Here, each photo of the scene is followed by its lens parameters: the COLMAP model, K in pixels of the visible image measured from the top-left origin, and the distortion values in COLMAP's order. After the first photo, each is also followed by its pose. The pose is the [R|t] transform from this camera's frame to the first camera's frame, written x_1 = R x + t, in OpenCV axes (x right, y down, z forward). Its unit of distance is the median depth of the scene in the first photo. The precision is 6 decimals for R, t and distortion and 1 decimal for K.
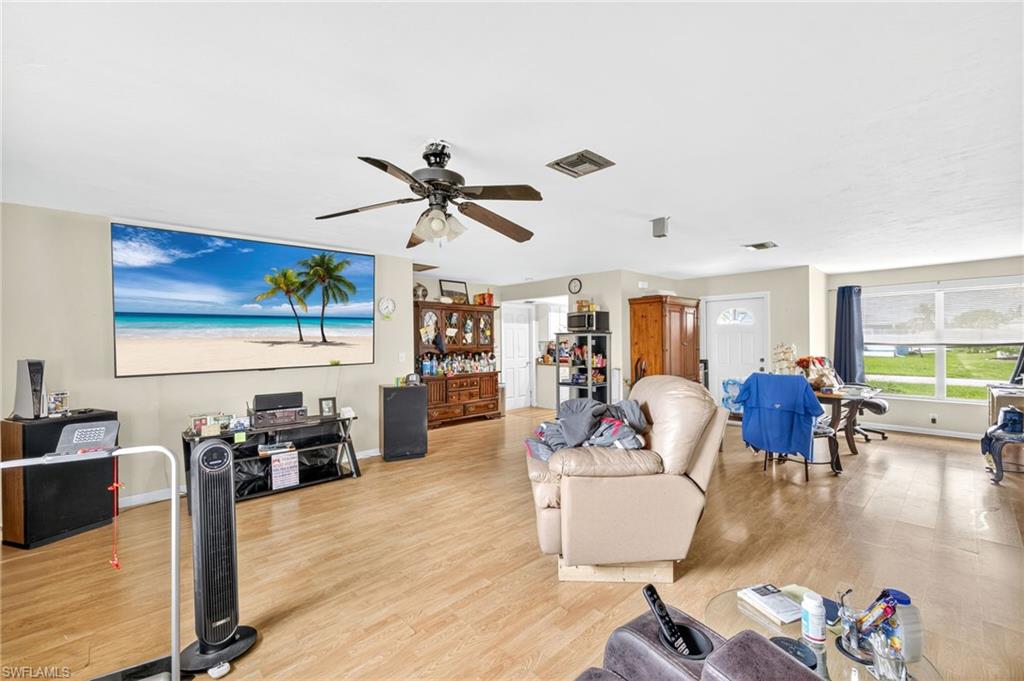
lens RADIAL K [[423.9, 0, 510.1], [0, 423.9, 340.2], [0, 0, 1]] dist [0.009732, -0.003363]
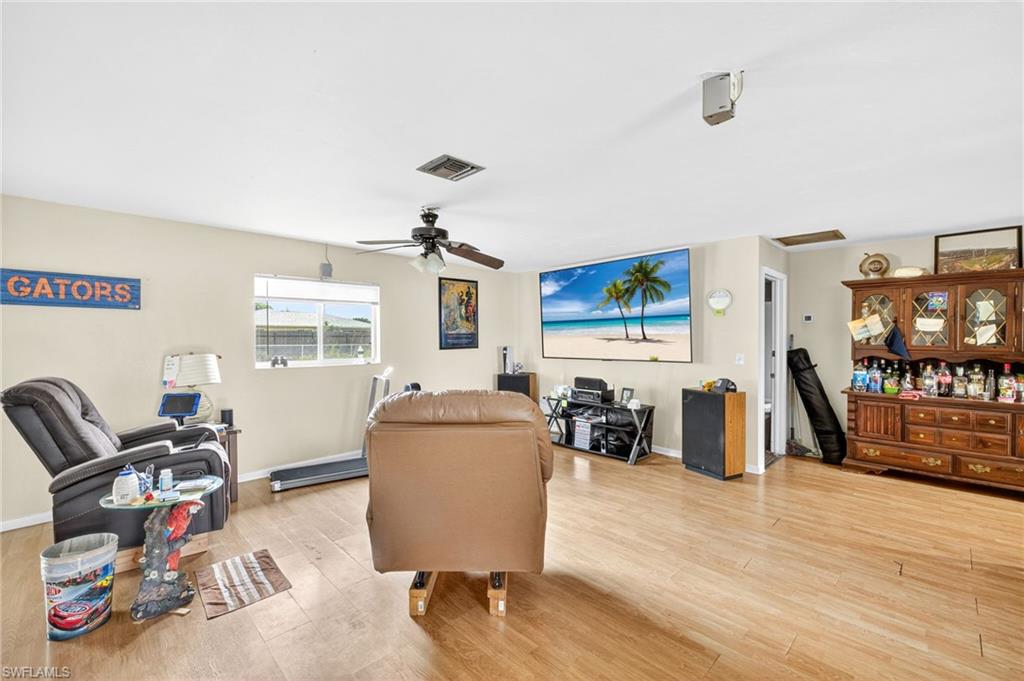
lens RADIAL K [[423.9, 0, 510.1], [0, 423.9, 340.2], [0, 0, 1]] dist [0.009732, -0.003363]
pose [[0.017819, 0.012859, -0.999759, 0.620566], [-0.000603, 0.999917, 0.012850, -0.006661], [0.999841, 0.000374, 0.017826, 0.585136]]
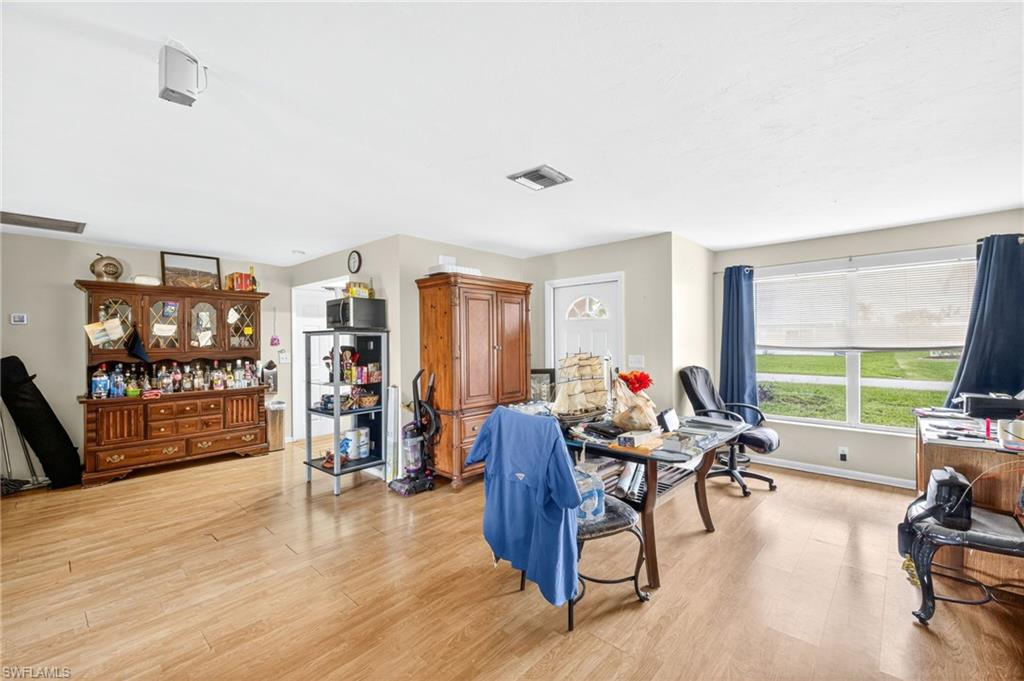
lens RADIAL K [[423.9, 0, 510.1], [0, 423.9, 340.2], [0, 0, 1]] dist [0.009732, -0.003363]
pose [[0.997341, -0.000771, 0.072877, 0.493143], [0.000552, 0.999995, 0.003023, -0.006614], [-0.072879, -0.002975, 0.997336, 0.427310]]
